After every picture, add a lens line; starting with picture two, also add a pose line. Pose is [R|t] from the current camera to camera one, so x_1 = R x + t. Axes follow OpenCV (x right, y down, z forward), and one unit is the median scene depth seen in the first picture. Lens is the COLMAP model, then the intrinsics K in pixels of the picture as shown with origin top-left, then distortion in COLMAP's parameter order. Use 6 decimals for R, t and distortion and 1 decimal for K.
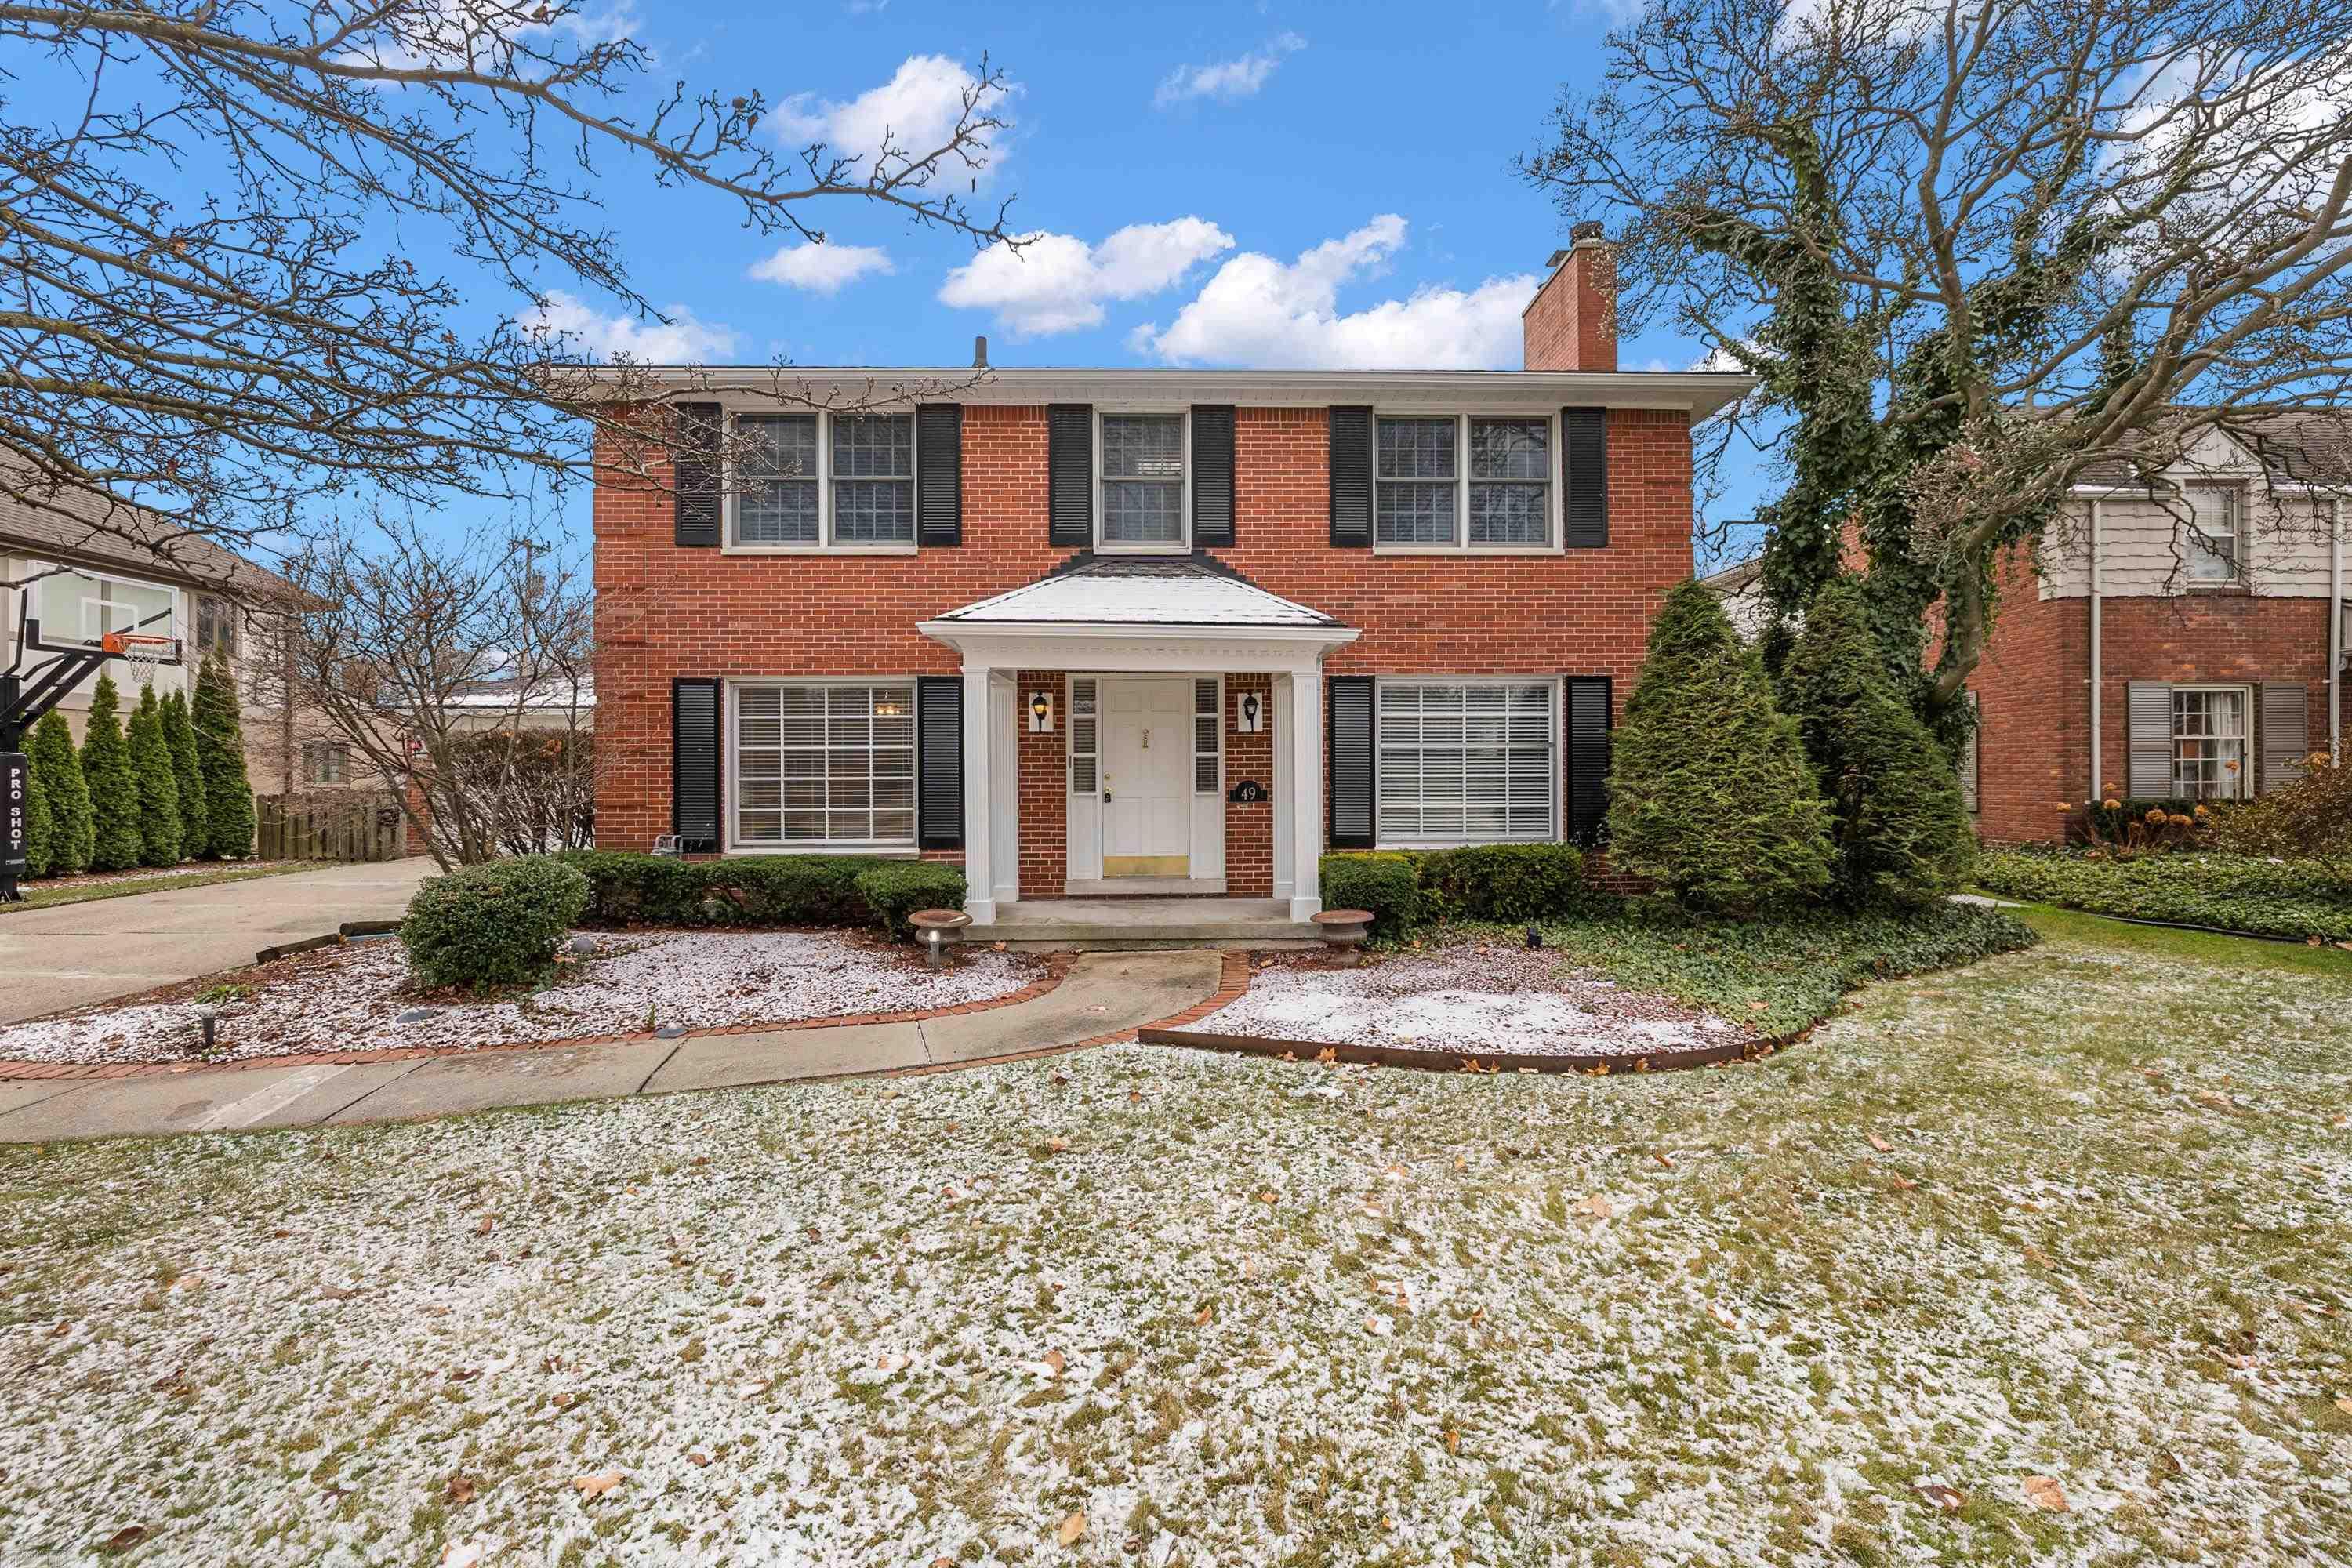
lens RADIAL K [[971.5, 0, 1180.7], [0, 971.5, 776.5], [0, 0, 1]] dist [-0.002346, -0.000187]
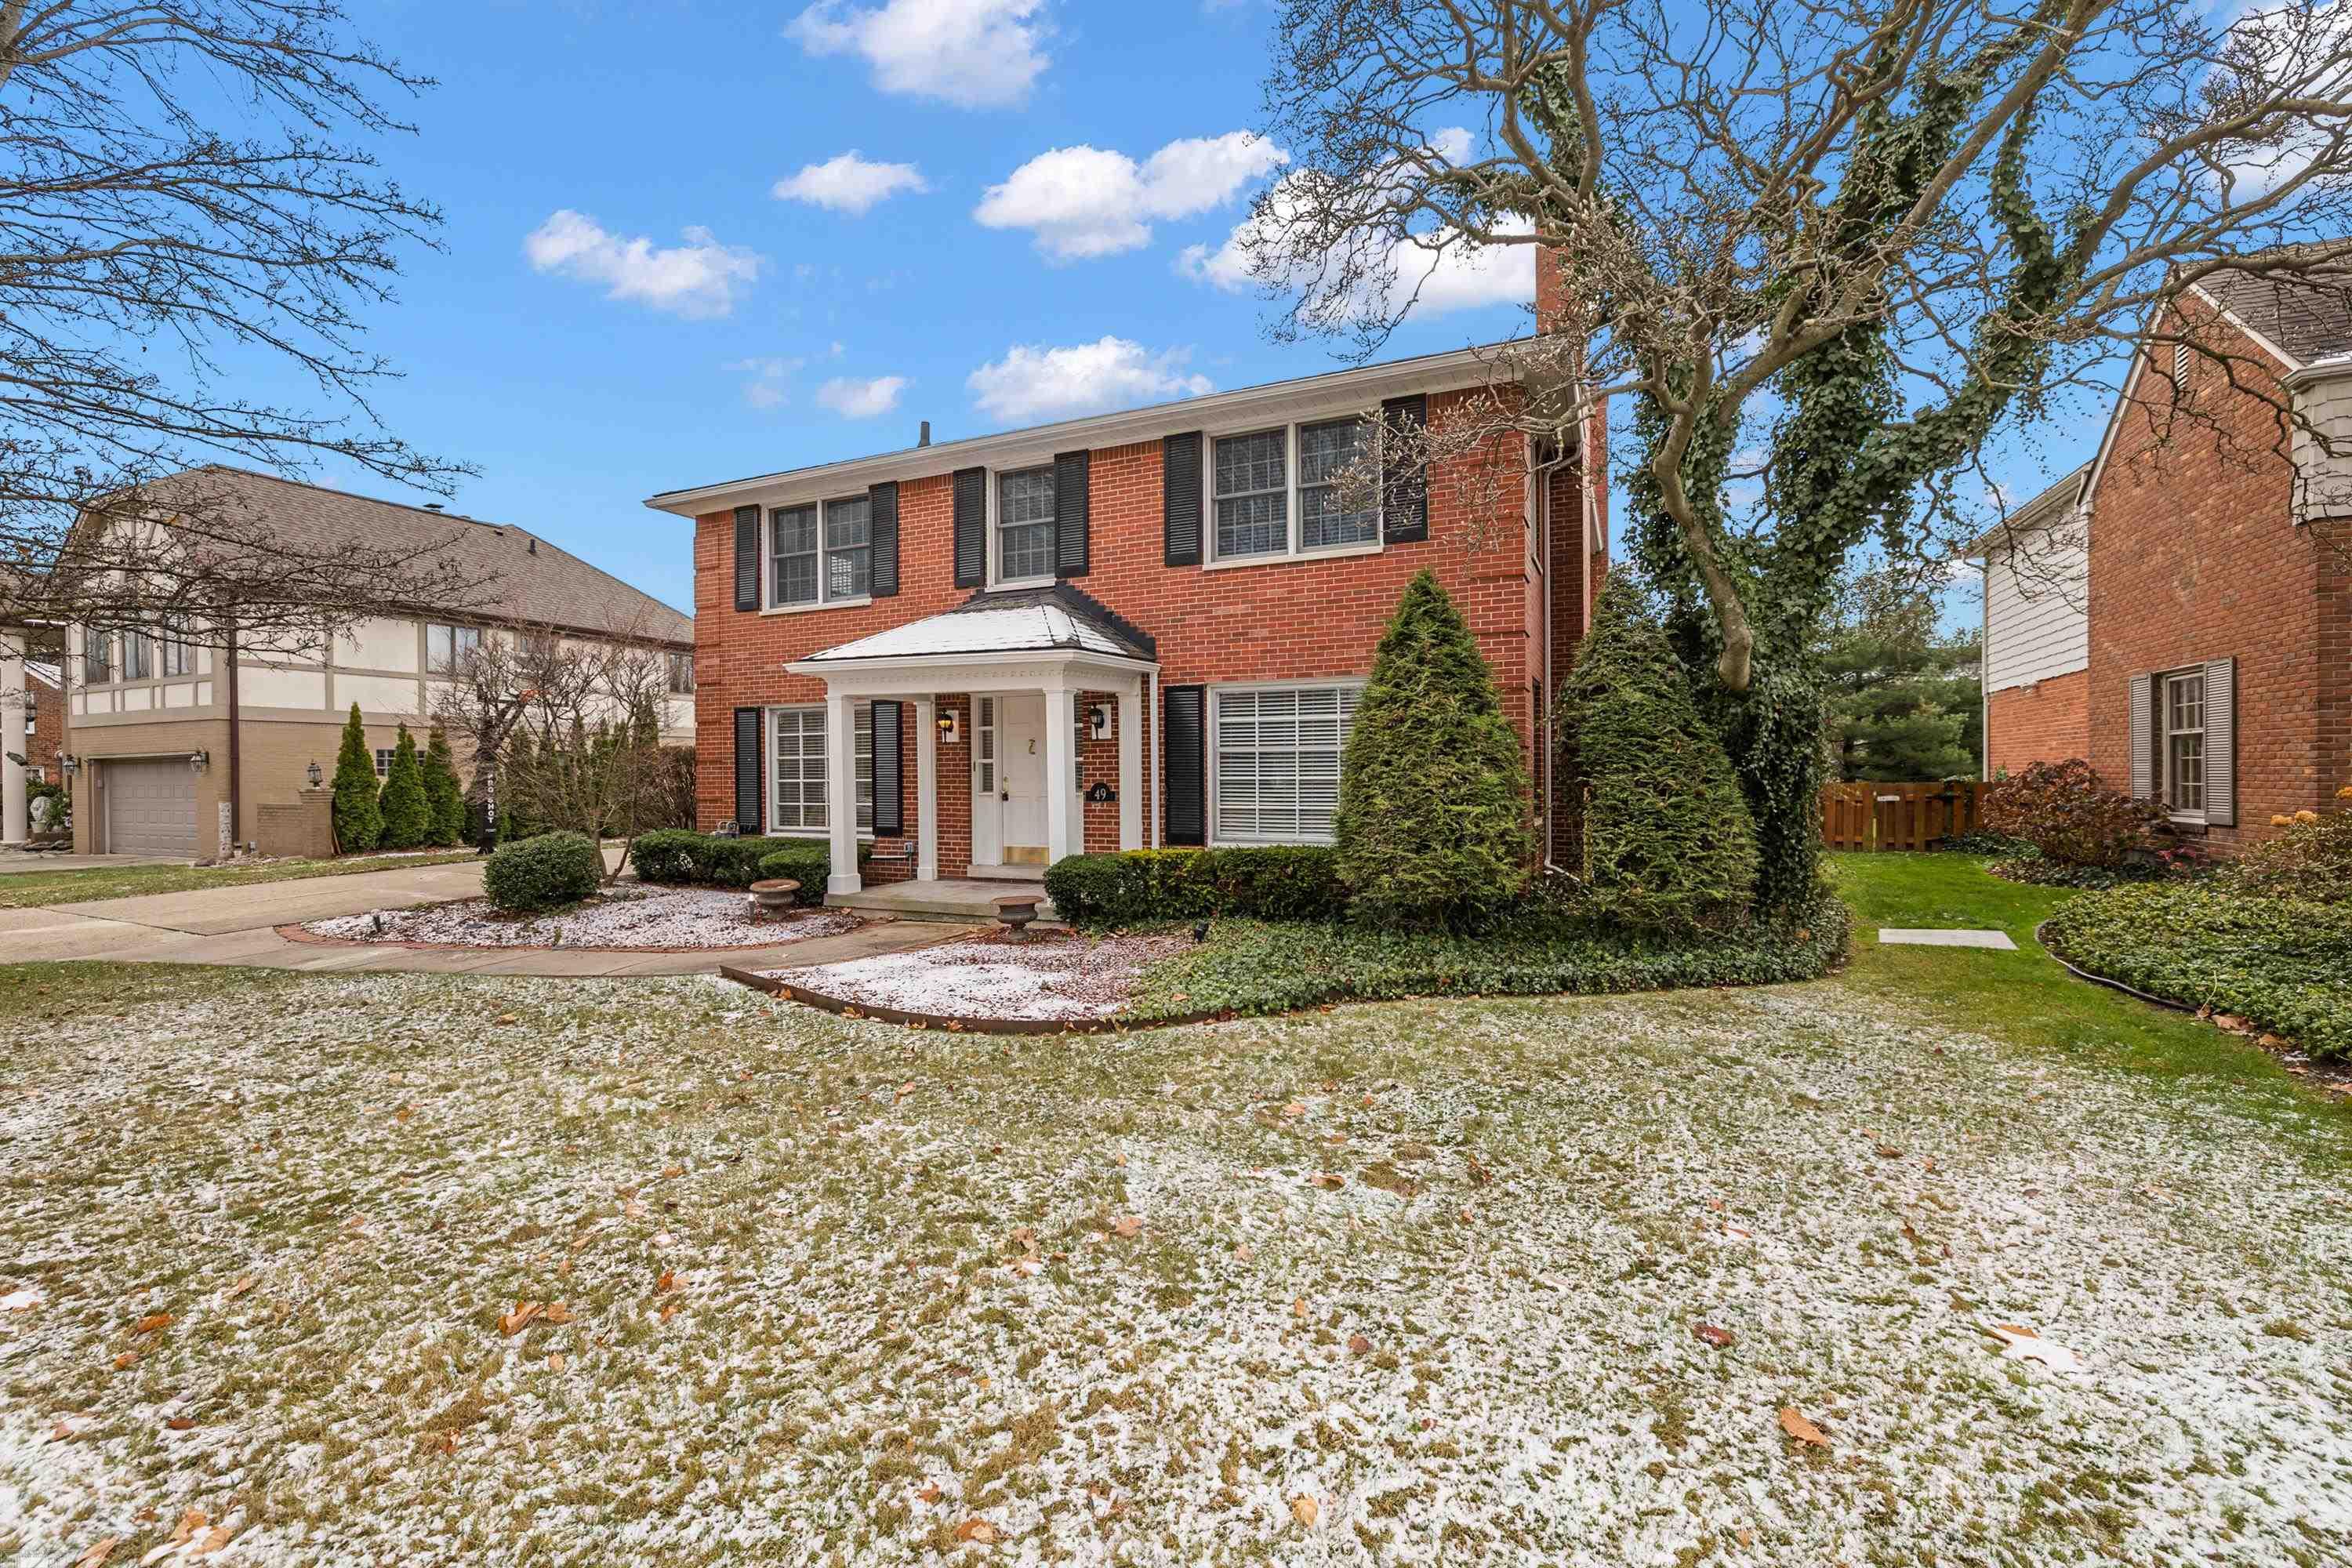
lens RADIAL K [[971.5, 0, 1174.4], [0, 971.5, 781.5], [0, 0, 1]] dist [-0.002346, -0.000187]
pose [[0.902273, 0.000542, -0.431164, 0.629387], [0.003073, 0.999966, 0.007689, -0.005391], [0.431154, -0.008263, 0.902241, 0.023159]]
